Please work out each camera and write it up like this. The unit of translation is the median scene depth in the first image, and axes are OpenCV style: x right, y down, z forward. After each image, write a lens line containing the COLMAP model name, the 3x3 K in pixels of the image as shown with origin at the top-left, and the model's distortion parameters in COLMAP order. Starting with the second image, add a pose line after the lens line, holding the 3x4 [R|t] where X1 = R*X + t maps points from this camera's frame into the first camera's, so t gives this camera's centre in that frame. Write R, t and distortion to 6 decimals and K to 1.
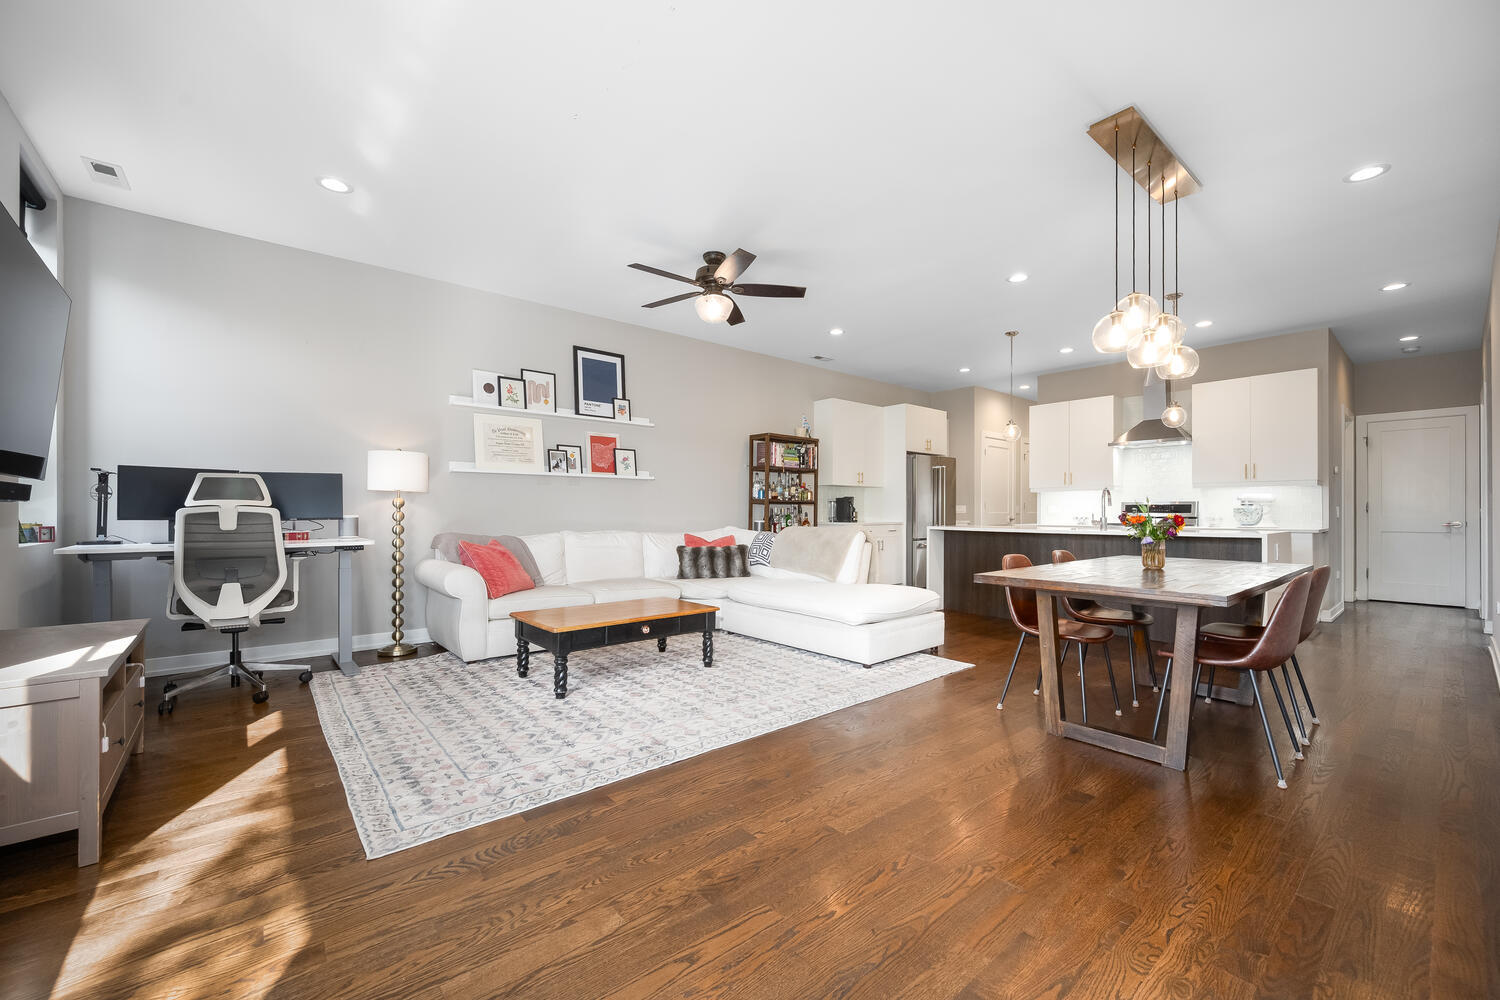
lens RADIAL K [[592.4, 0, 755.7], [0, 592.4, 507.5], [0, 0, 1]] dist [0.000211, -0.000063]
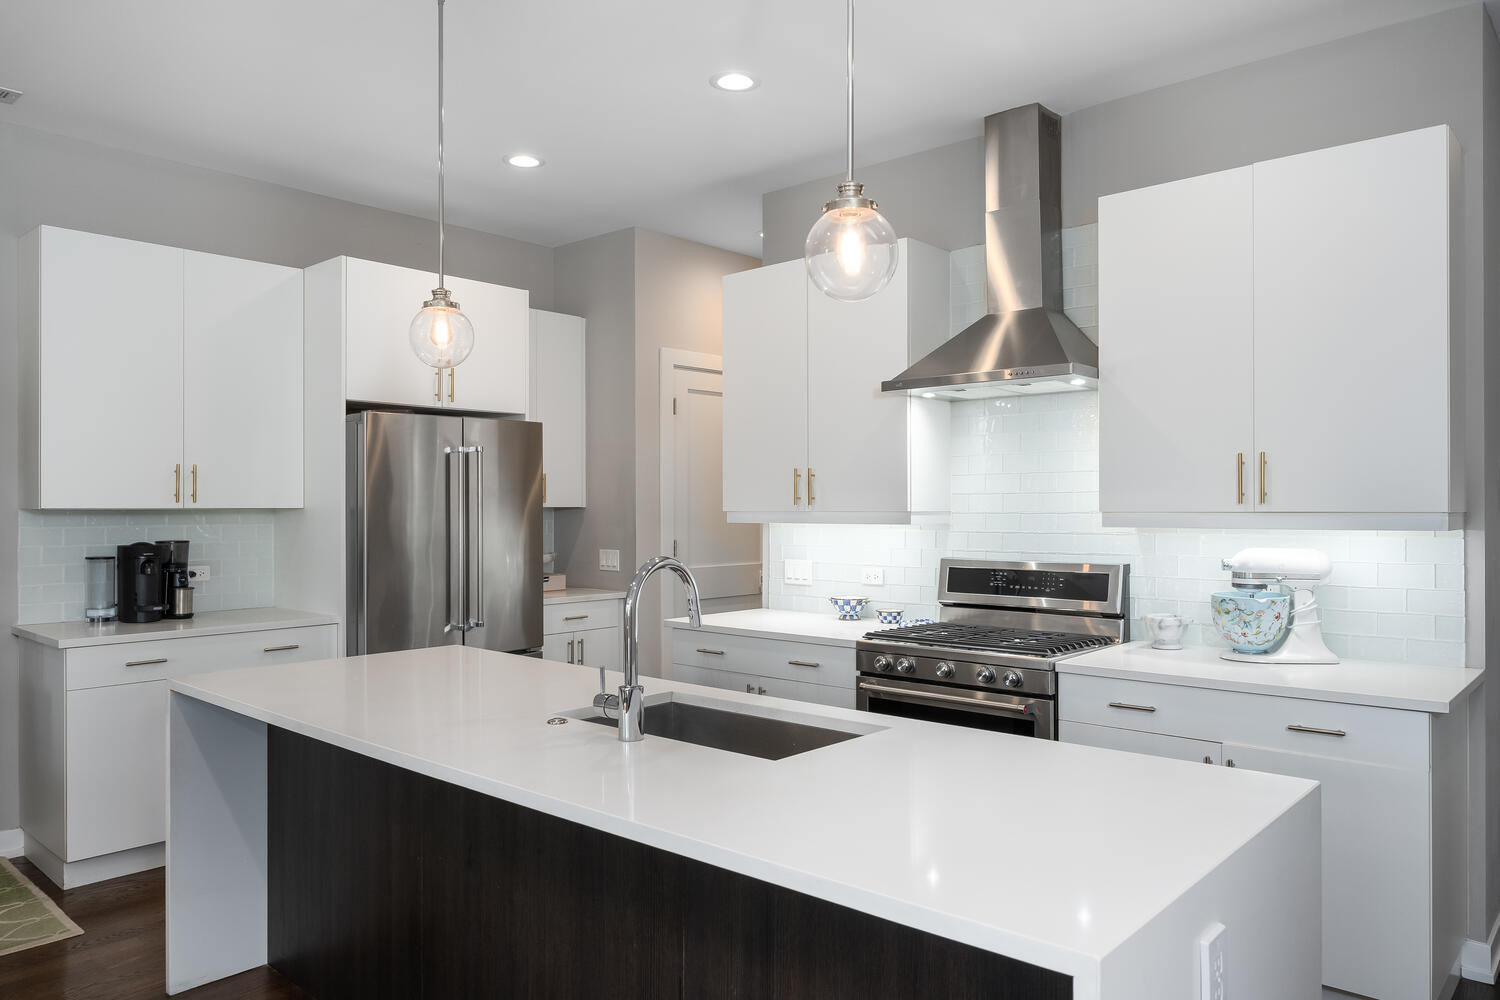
lens RADIAL K [[1036.0, 0, 752.8], [0, 1036.0, 507.8], [0, 0, 1]] dist [0.012063, -0.004216]
pose [[0.989953, -0.004518, 0.141322, 0.551161], [0.003635, 0.999972, 0.006503, -0.054854], [-0.141347, -0.005924, 0.989942, 0.555930]]
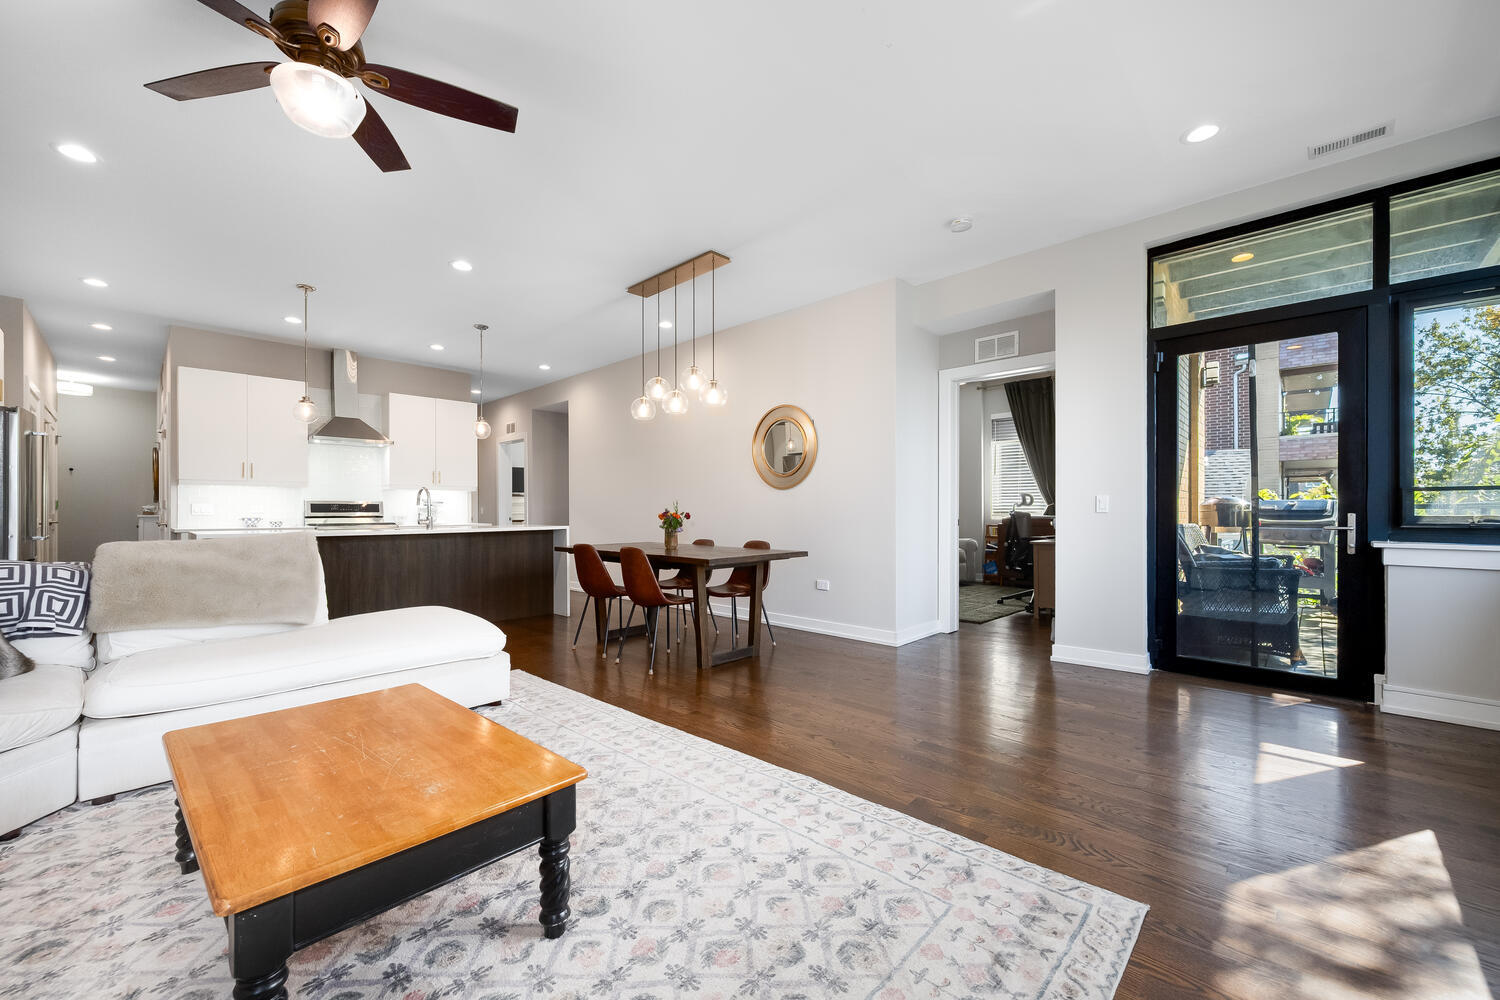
lens RADIAL K [[592.4, 0, 748.8], [0, 592.4, 512.0], [0, 0, 1]] dist [0.000211, -0.000063]
pose [[-0.107829, -0.002315, 0.994167, -0.463363], [-0.004405, 0.999989, 0.001851, 0.003642], [-0.994160, -0.004179, -0.107838, 0.534628]]
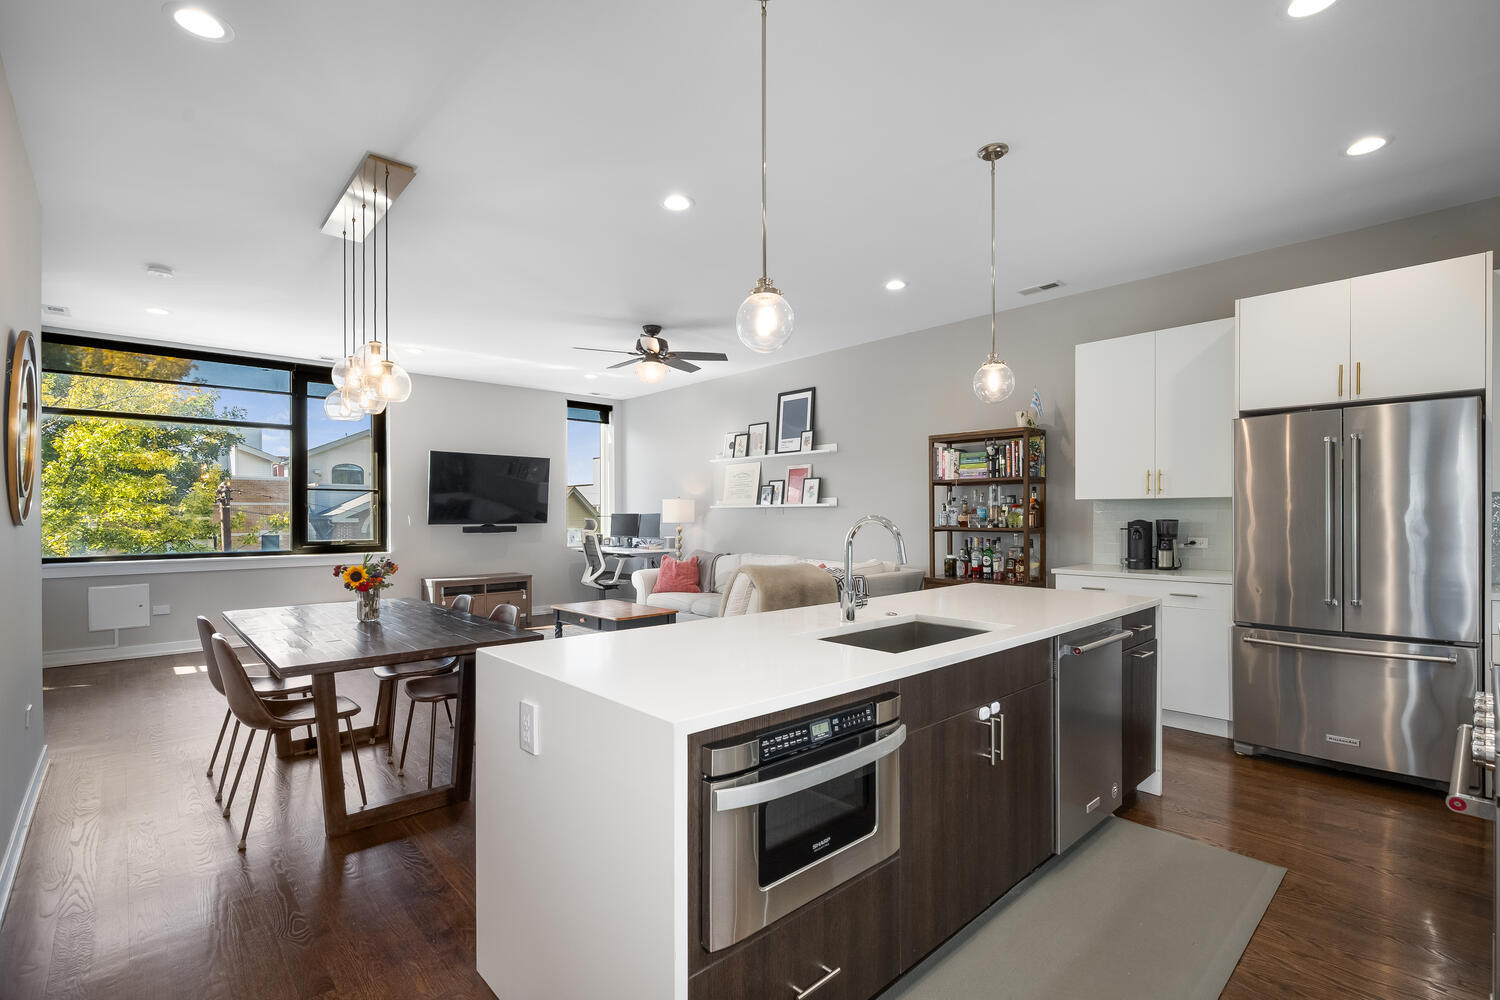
lens RADIAL K [[672.1, 0, 753.4], [0, 672.1, 516.0], [0, 0, 1]] dist [0.001408, -0.000043]
pose [[0.048440, -0.000523, -0.998826, 0.992505], [0.007673, 0.999971, -0.000151, -0.034011], [0.998797, -0.007657, 0.048442, 0.877061]]
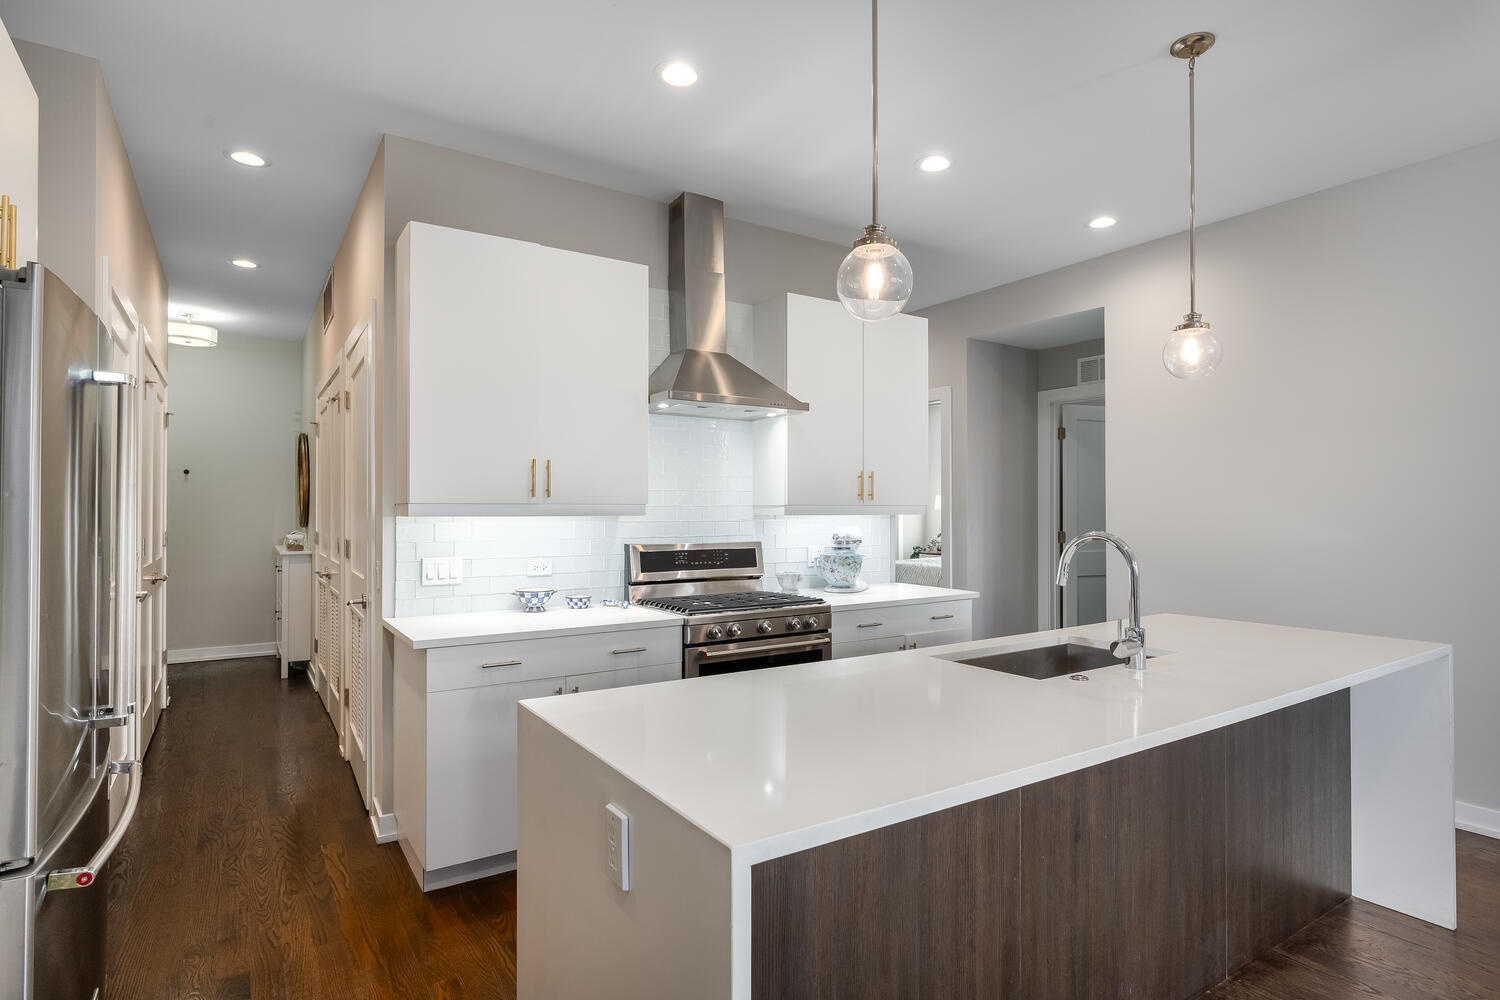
lens RADIAL K [[780.0, 0, 758.4], [0, 780.0, 502.4], [0, 0, 1]] dist [0.001583, 0.000591]
pose [[0.108224, 0.008524, 0.994090, 0.145769], [-0.004885, 0.999956, -0.008042, -0.044176], [-0.994115, -0.003985, 0.108261, 1.101945]]
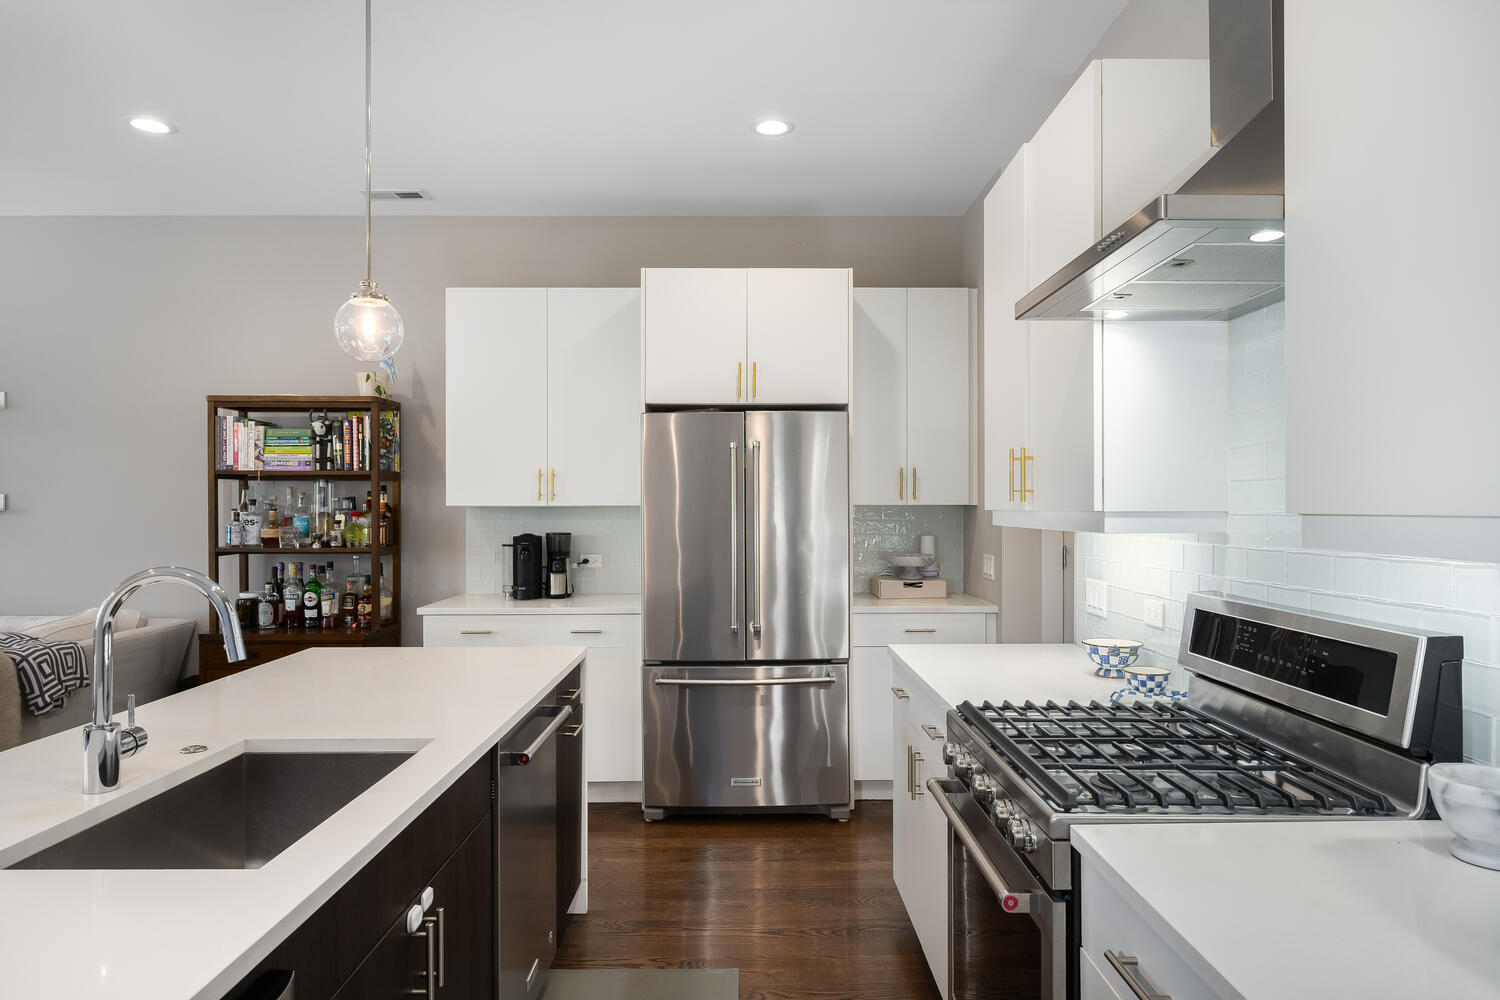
lens RADIAL K [[918.5, 0, 752.4], [0, 918.5, 502.3], [0, 0, 1]] dist [-0.003728, 0.002192]
pose [[0.770143, -0.006491, -0.637838, 0.897269], [0.007998, 0.999968, -0.000519, -0.052172], [0.637821, -0.004701, 0.770170, 0.868523]]
